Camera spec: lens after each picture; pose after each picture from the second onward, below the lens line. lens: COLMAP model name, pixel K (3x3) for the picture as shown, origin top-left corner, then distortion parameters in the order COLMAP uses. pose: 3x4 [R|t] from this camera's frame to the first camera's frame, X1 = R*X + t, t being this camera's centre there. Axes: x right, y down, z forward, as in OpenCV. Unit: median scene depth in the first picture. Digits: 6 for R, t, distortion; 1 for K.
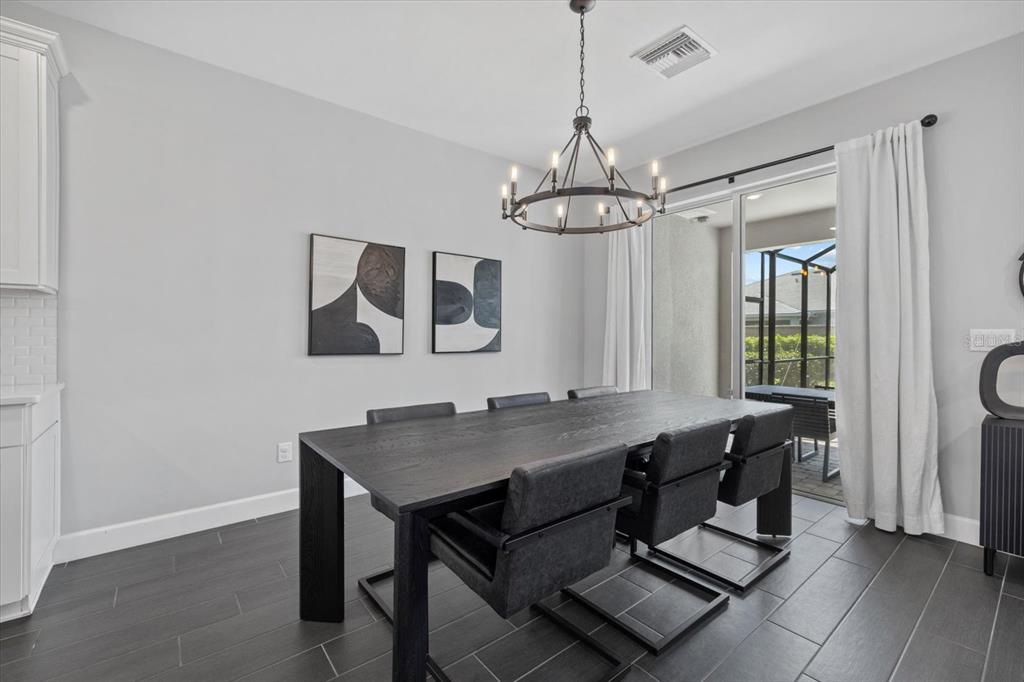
lens RADIAL K [[437.0, 0, 511.8], [0, 437.0, 335.7], [0, 0, 1]] dist [0.001176, 0.000185]
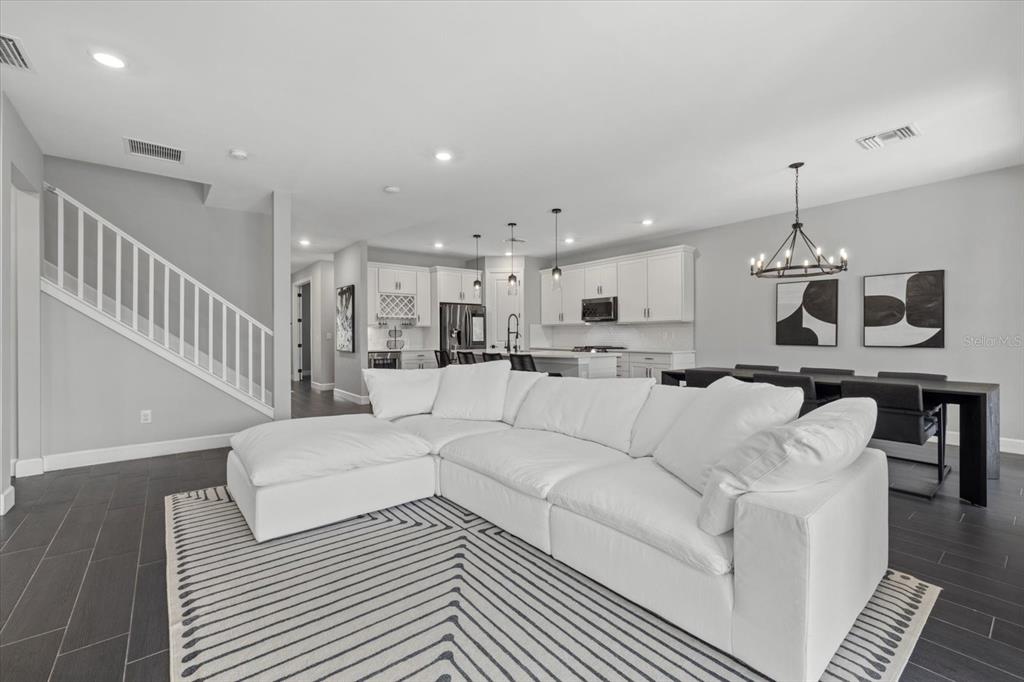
lens RADIAL K [[437.0, 0, 511.8], [0, 437.0, 335.7], [0, 0, 1]] dist [0.001176, 0.000185]
pose [[-0.003055, -0.004116, -0.999987, 1.439056], [0.000744, 0.999991, -0.004118, 0.011078], [0.999995, -0.000757, -0.003052, -0.191245]]
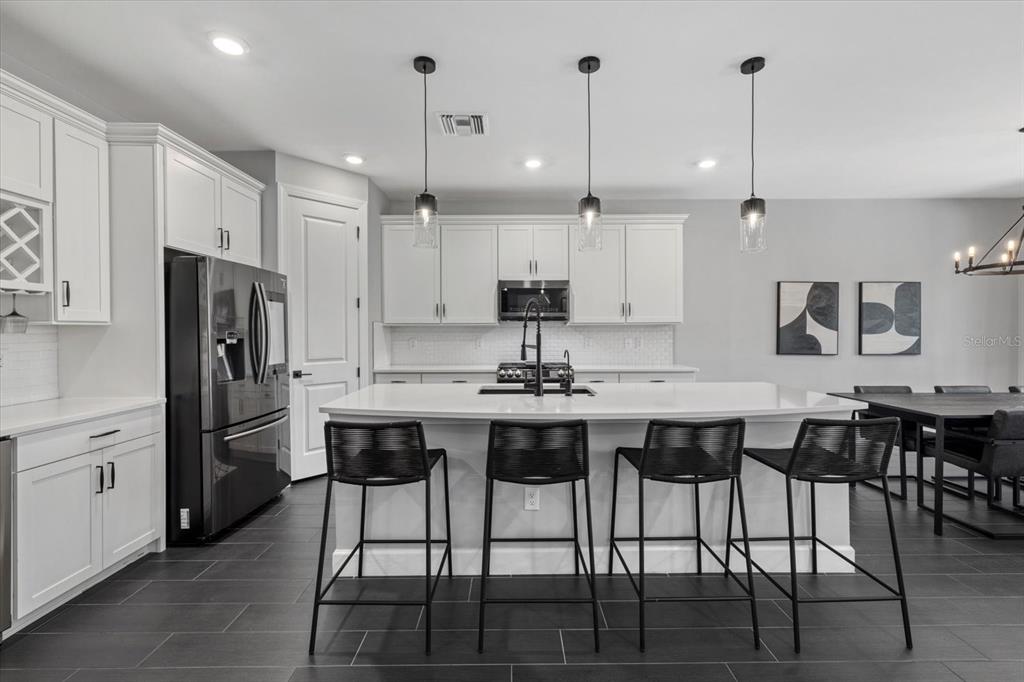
lens RADIAL K [[430.5, 0, 513.6], [0, 430.5, 333.1], [0, 0, 1]] dist [0.000151, 0.000194]
pose [[0.783302, -0.002296, -0.621637, -0.214539], [0.004425, 0.999988, 0.001882, -0.040891], [0.621626, -0.004225, 0.783303, -0.867437]]
